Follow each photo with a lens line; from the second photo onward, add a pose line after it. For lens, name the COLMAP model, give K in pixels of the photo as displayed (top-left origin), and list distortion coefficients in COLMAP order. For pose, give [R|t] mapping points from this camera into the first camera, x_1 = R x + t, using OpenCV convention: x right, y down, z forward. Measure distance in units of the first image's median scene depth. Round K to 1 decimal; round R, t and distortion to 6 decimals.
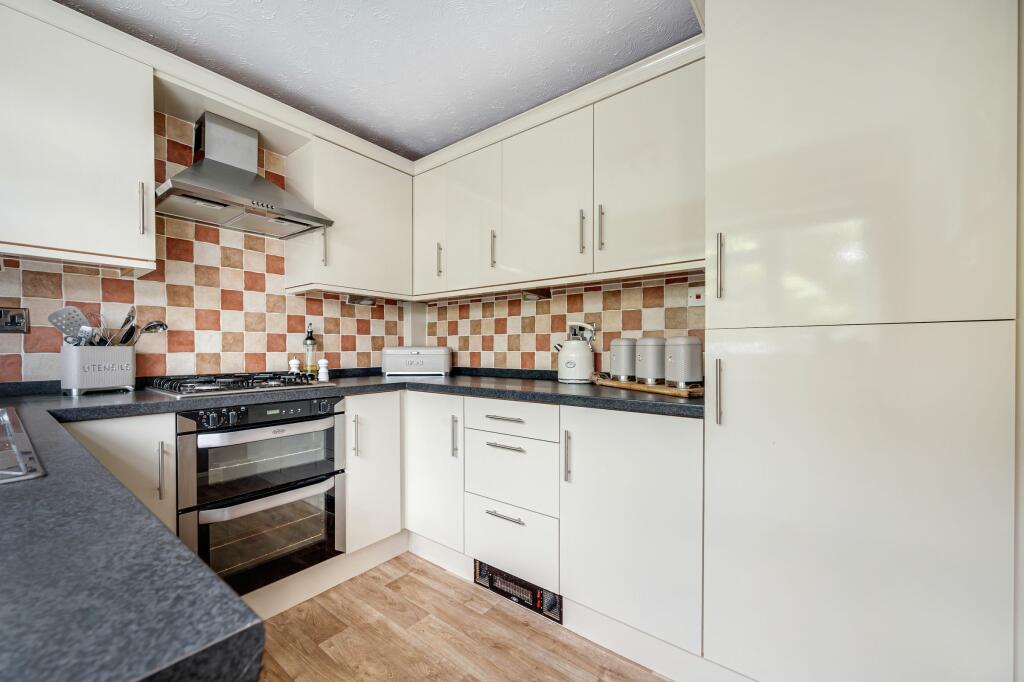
lens RADIAL K [[401.6, 0, 511.6], [0, 401.6, 348.4], [0, 0, 1]] dist [-0.004740, -0.000158]
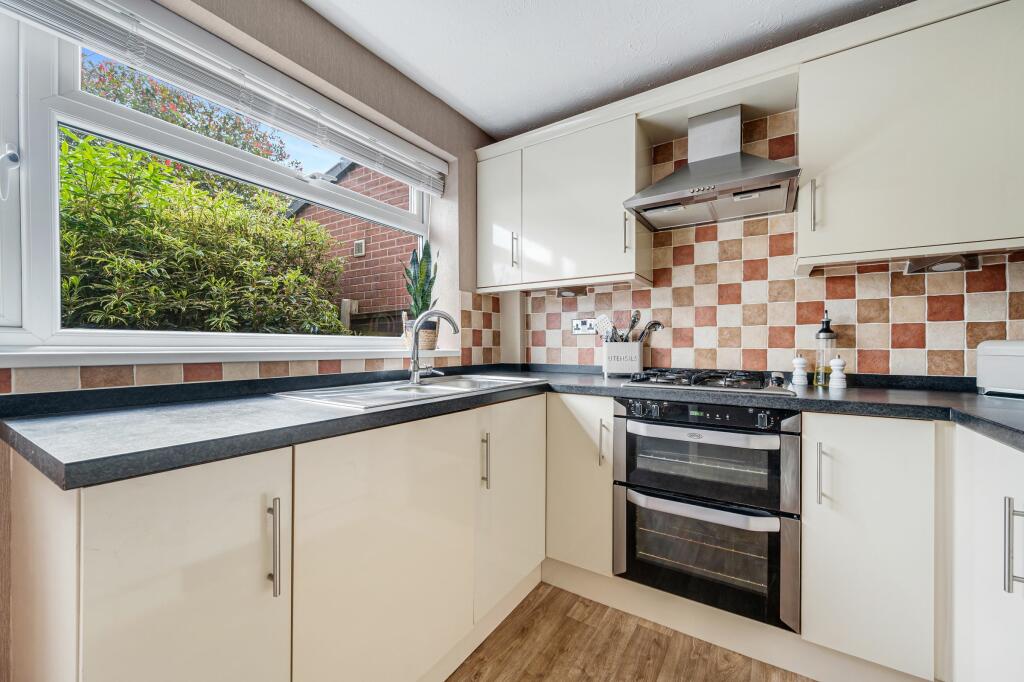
lens RADIAL K [[401.6, 0, 511.3], [0, 401.6, 342.3], [0, 0, 1]] dist [-0.004740, -0.000158]
pose [[0.084942, -0.006813, -0.996363, 0.225702], [-0.001128, 0.999975, -0.006934, 0.003173], [0.996385, 0.001713, 0.084933, 0.407629]]
